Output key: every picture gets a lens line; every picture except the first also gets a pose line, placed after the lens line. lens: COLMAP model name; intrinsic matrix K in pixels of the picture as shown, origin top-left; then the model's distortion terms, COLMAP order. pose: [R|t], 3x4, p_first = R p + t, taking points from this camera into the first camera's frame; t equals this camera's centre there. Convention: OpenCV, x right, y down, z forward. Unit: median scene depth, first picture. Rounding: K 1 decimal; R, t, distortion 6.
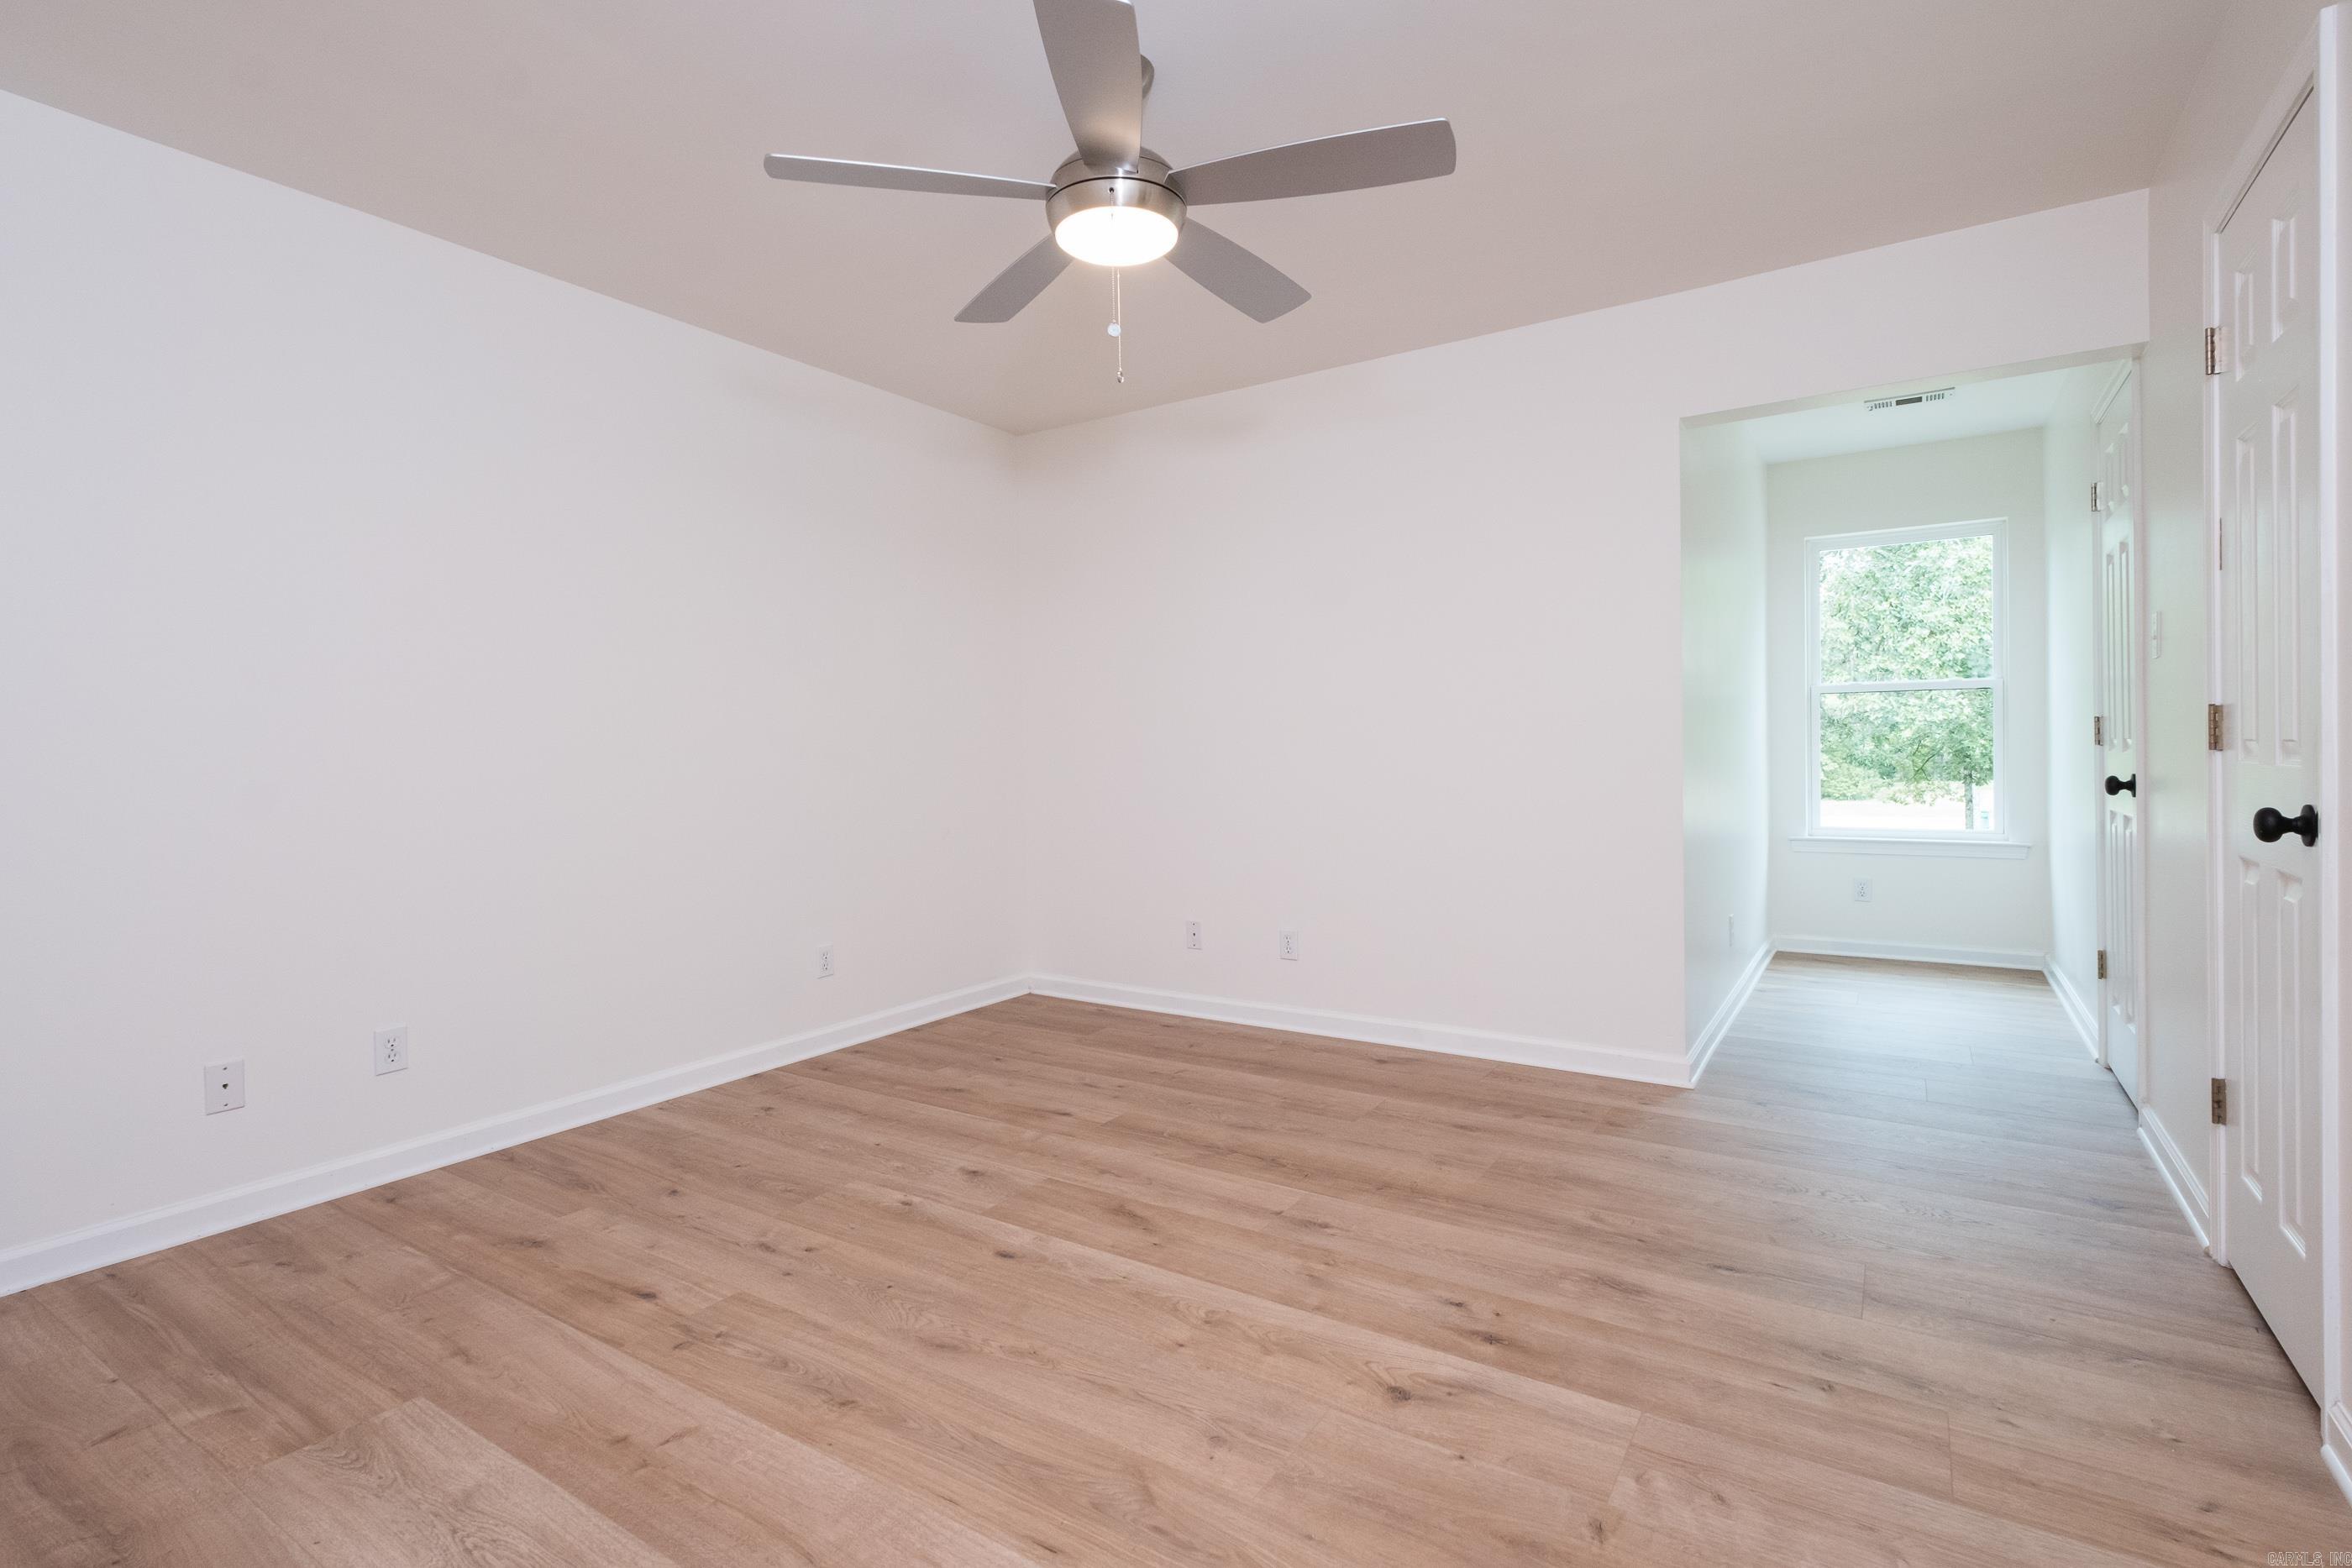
lens RADIAL K [[1065.2, 0, 1186.0], [0, 1065.2, 753.8], [0, 0, 1]] dist [0.003047, -0.001206]
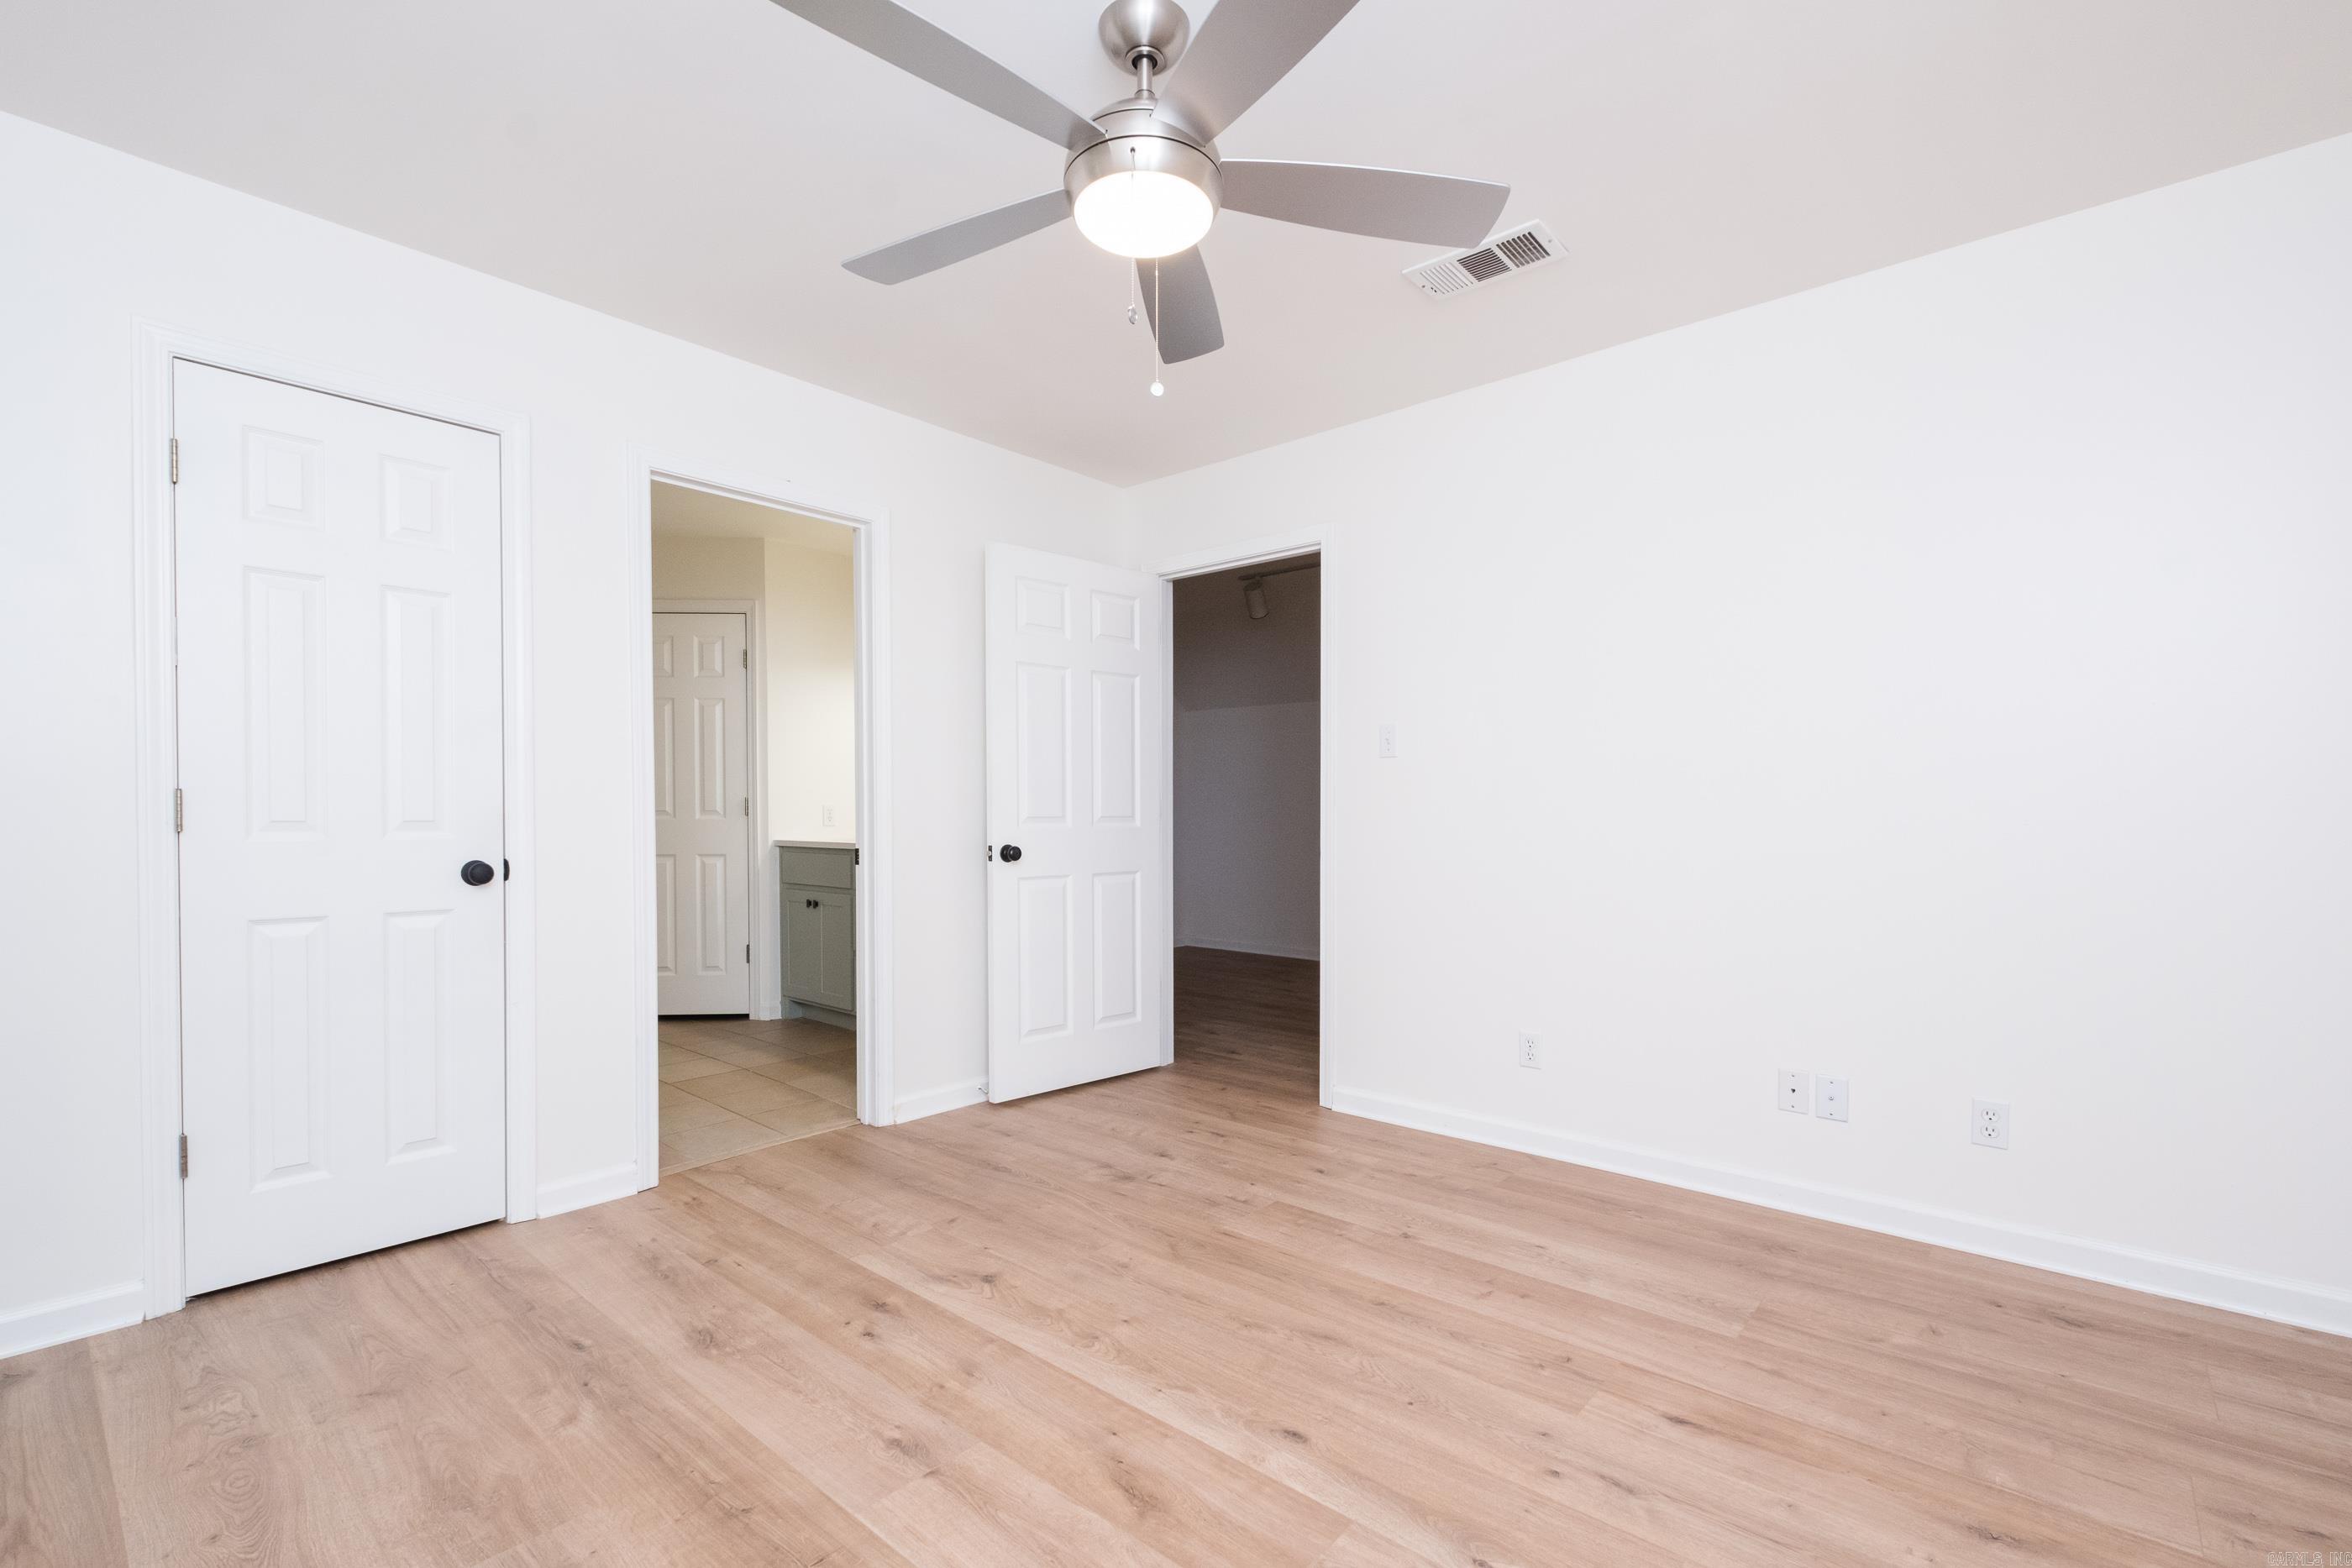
lens RADIAL K [[1048.6, 0, 1176.0], [0, 1048.6, 784.0], [0, 0, 1]] dist [0.011831, -0.009103]
pose [[-0.989361, 0.020242, 0.144064, -0.232486], [0.016543, 0.999503, -0.026829, -0.020060], [-0.144535, -0.024160, -0.989205, 2.072667]]
